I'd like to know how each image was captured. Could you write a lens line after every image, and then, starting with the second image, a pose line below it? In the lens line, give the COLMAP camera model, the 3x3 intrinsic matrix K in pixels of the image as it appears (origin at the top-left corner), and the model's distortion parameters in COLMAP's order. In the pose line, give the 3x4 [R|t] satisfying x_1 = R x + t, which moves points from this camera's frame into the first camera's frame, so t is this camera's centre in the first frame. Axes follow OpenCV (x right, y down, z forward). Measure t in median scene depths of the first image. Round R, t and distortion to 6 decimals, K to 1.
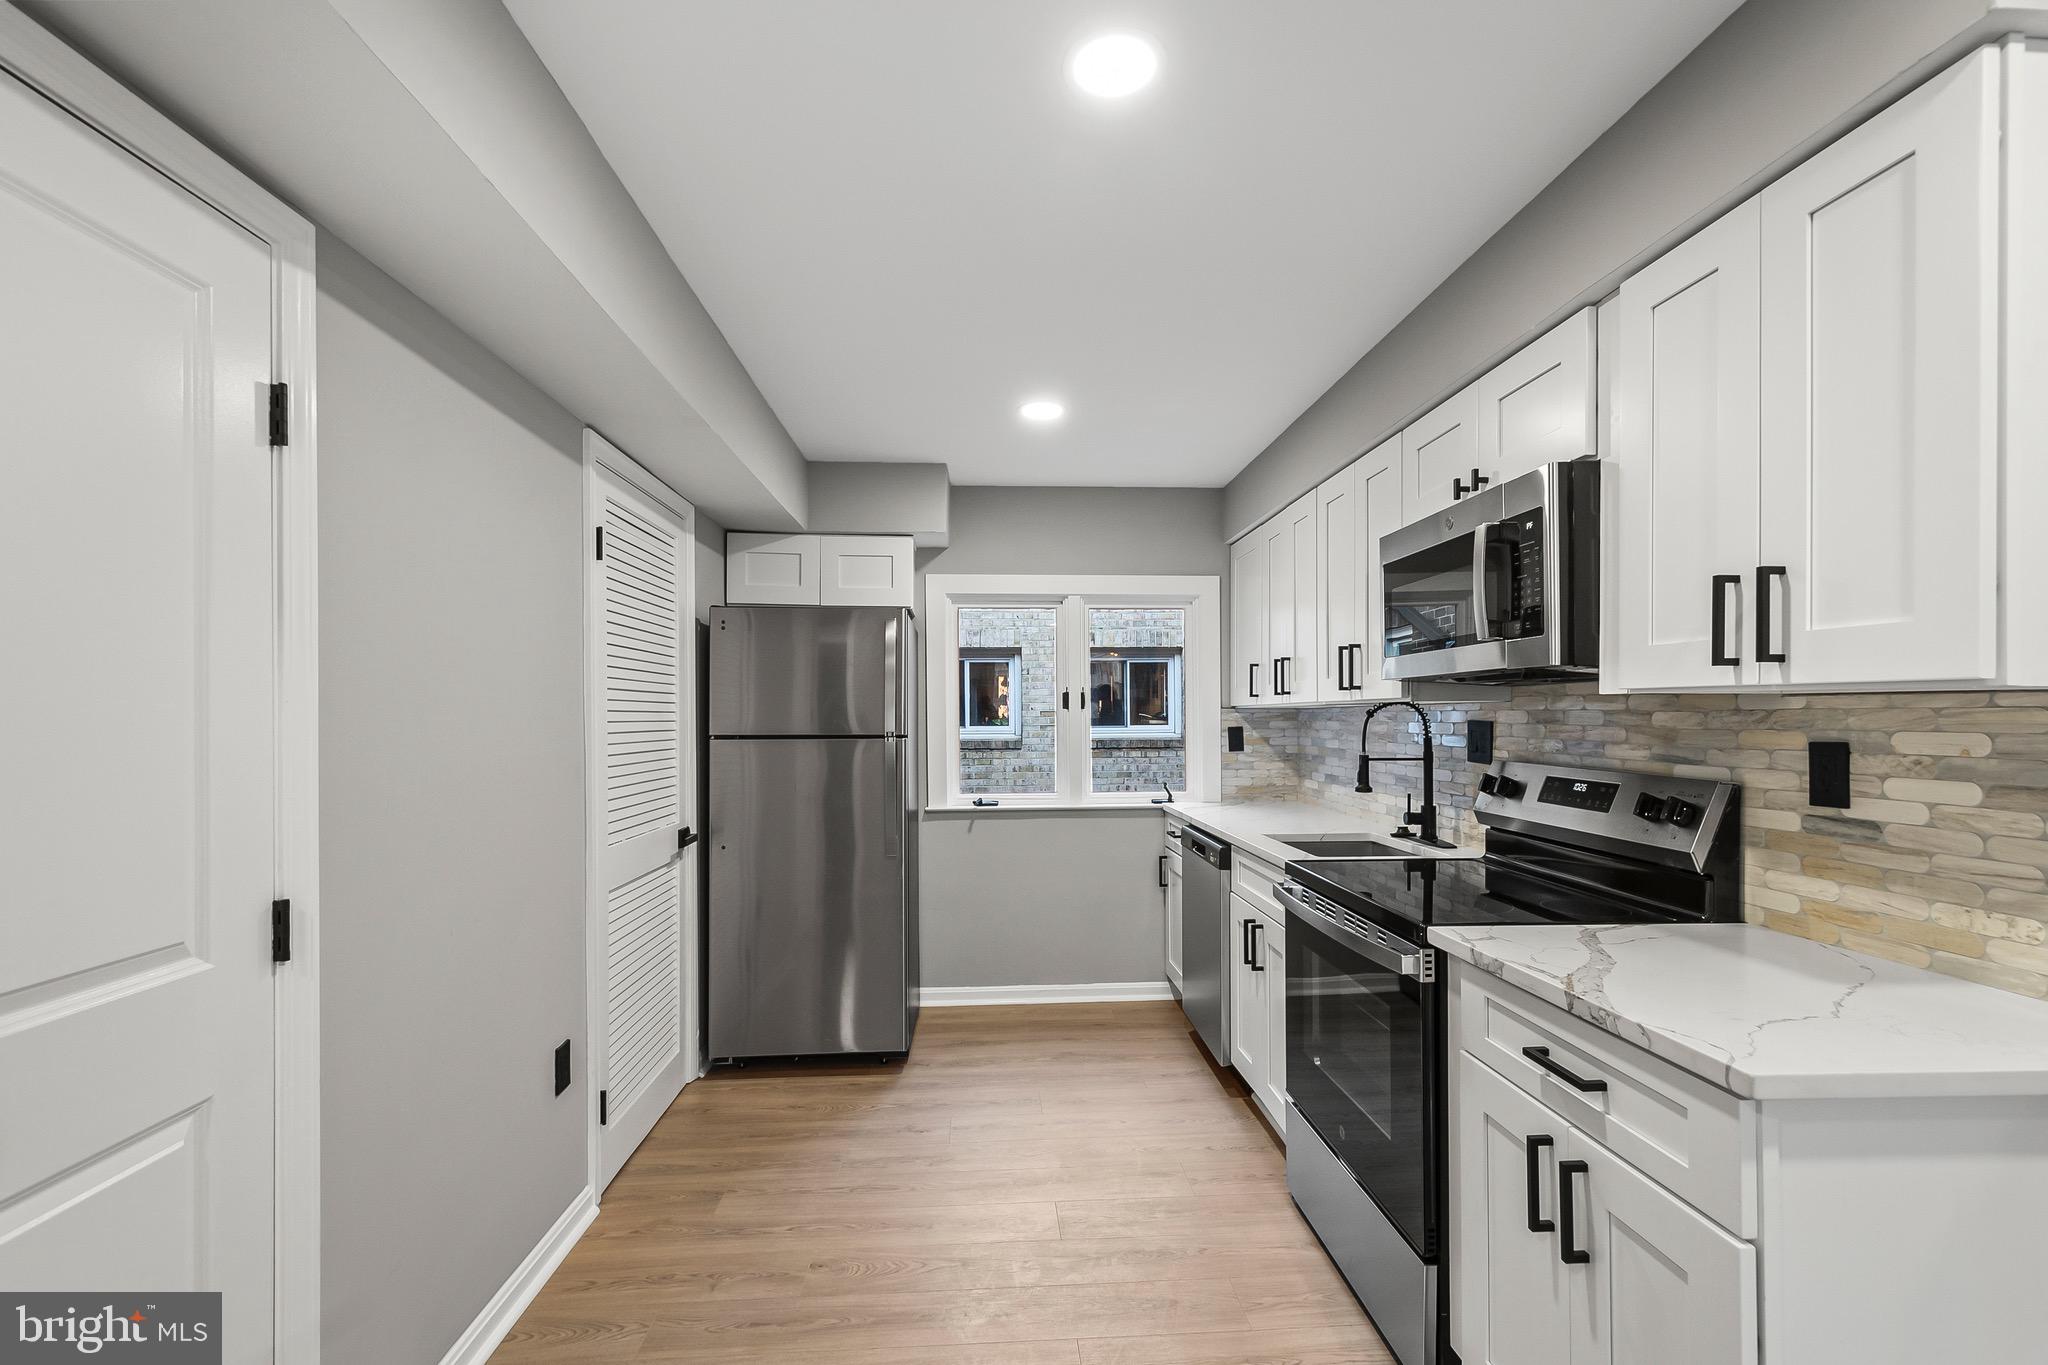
lens RADIAL K [[894.5, 0, 1048.7], [0, 894.5, 713.8], [0, 0, 1]] dist [0.013510, -0.001444]
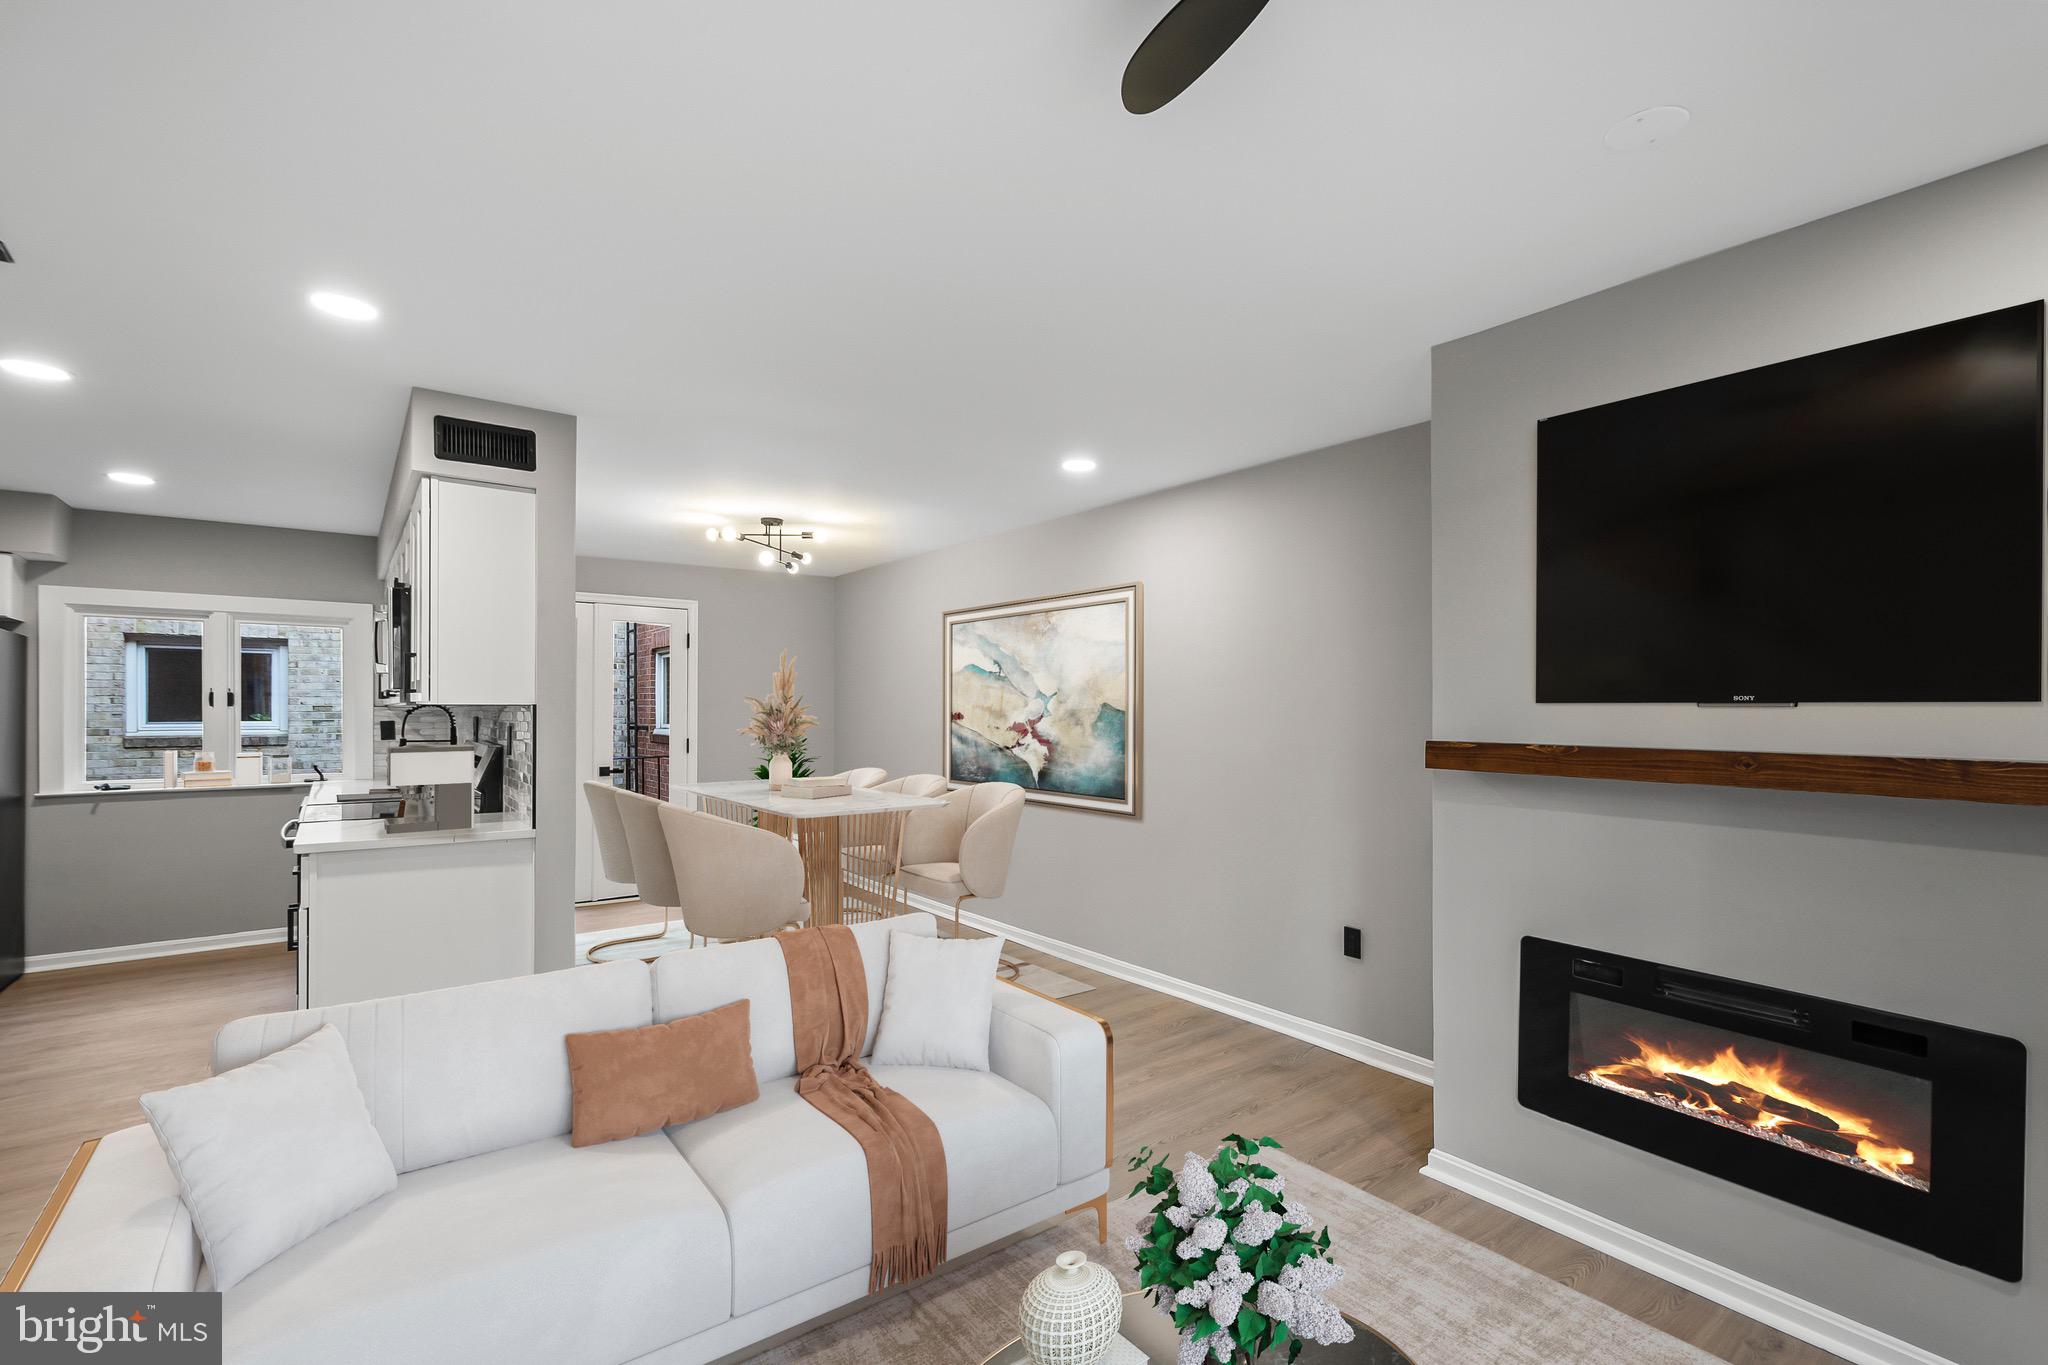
lens RADIAL K [[894.5, 0, 1026.4], [0, 894.5, 712.0], [0, 0, 1]] dist [0.013510, -0.001444]
pose [[0.838383, 0.002286, 0.545077, 0.405299], [-0.004262, 0.999988, 0.002360, -0.008428], [-0.545066, -0.004302, 0.838382, -0.896684]]
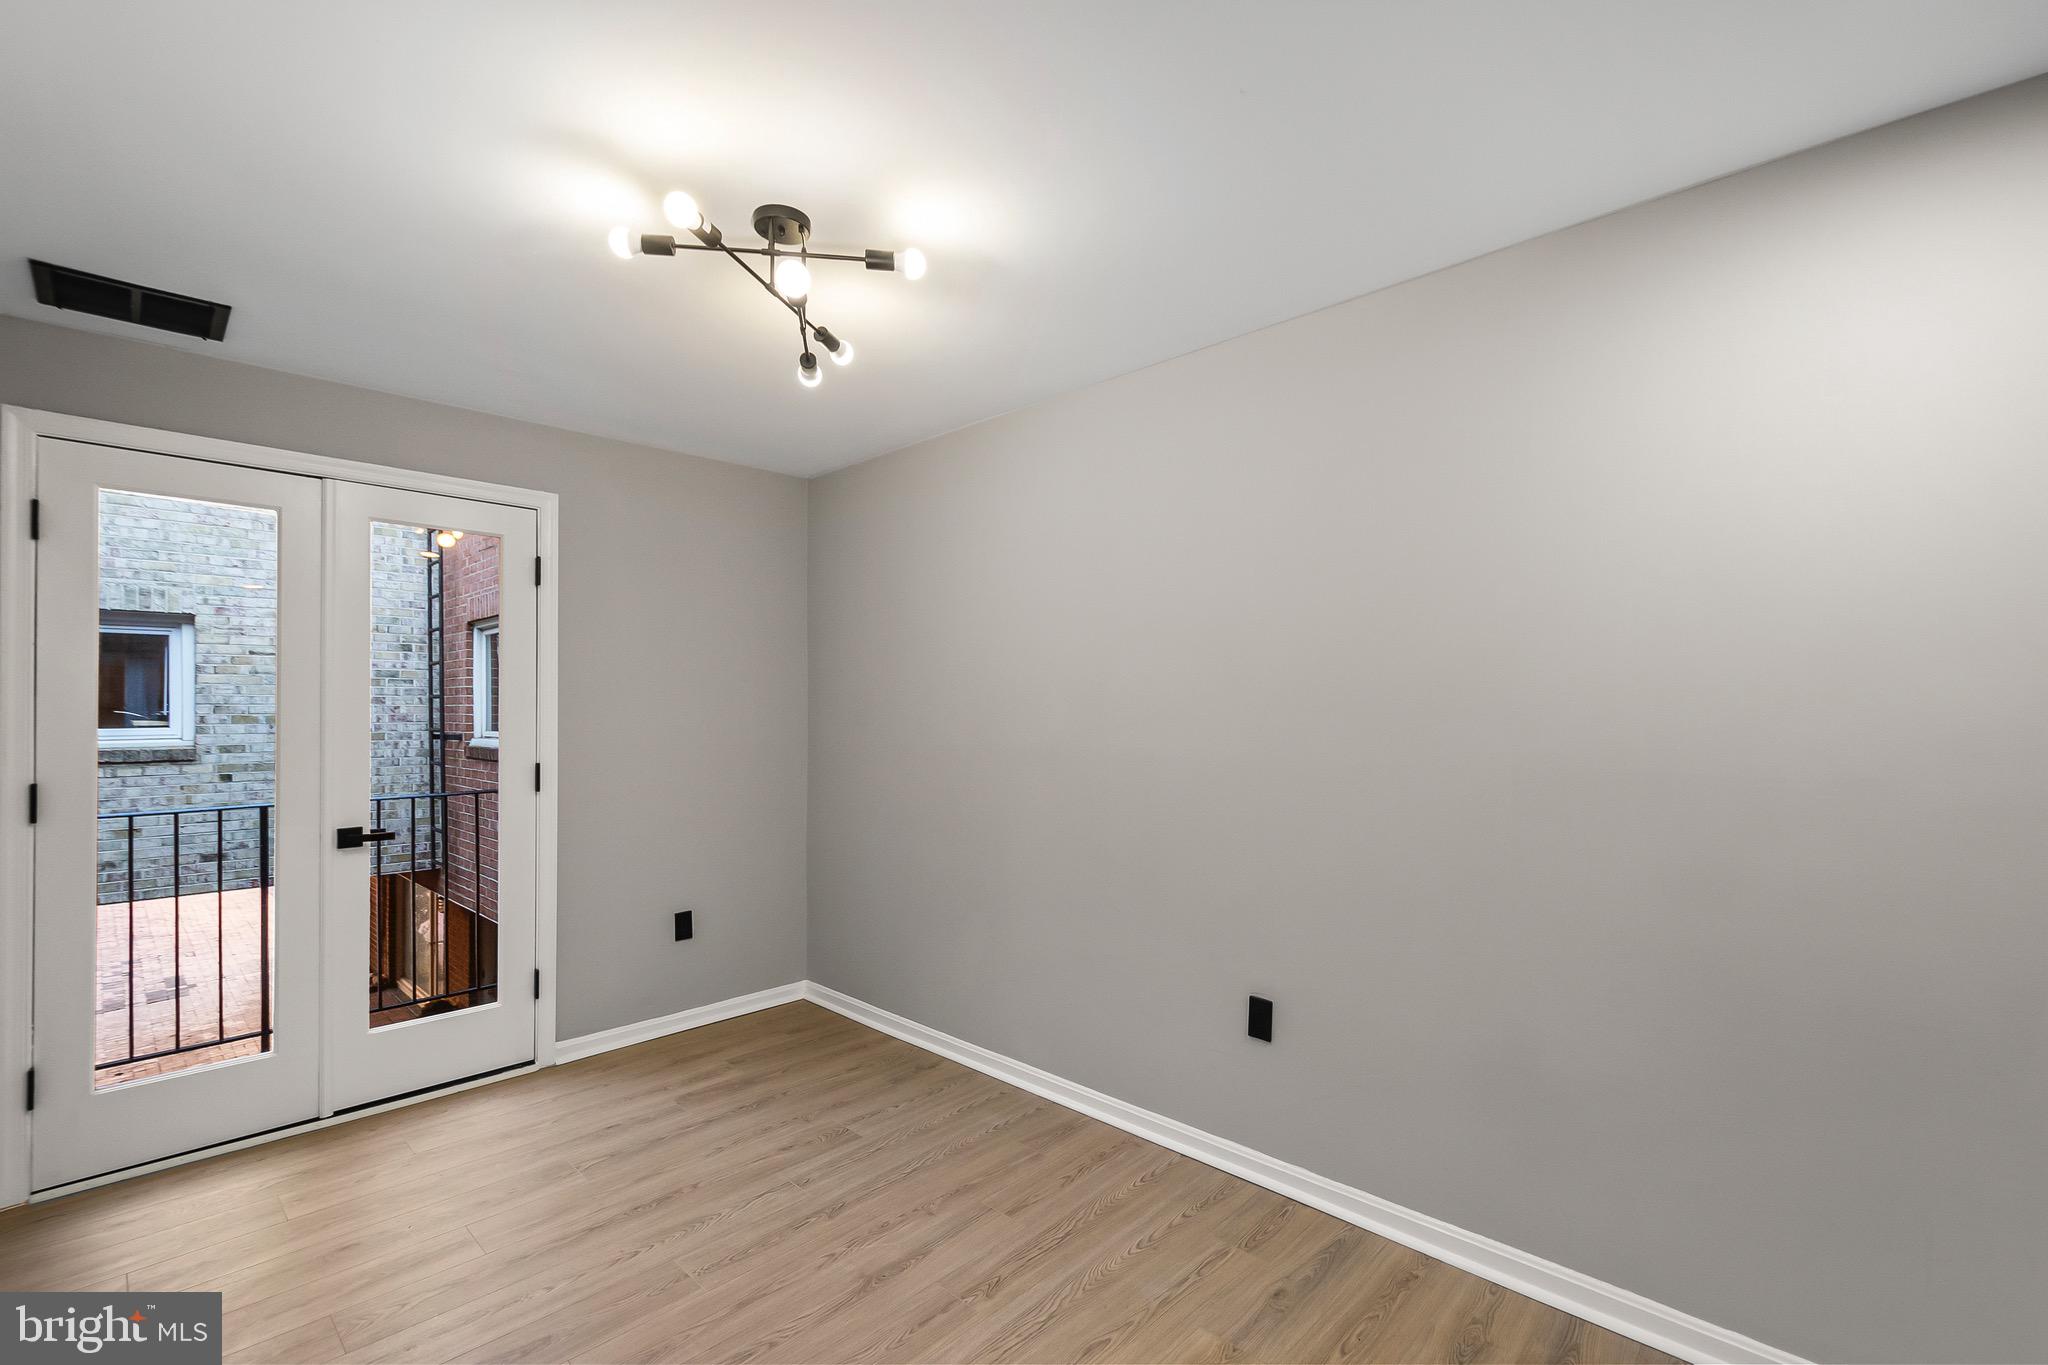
lens RADIAL K [[894.5, 0, 1037.4], [0, 894.5, 708.1], [0, 0, 1]] dist [0.013510, -0.001444]
pose [[0.737334, 0.002841, 0.675523, 0.620738], [-0.000462, 0.999993, -0.003701, -0.000293], [-0.675528, 0.002416, 0.737330, 0.209767]]
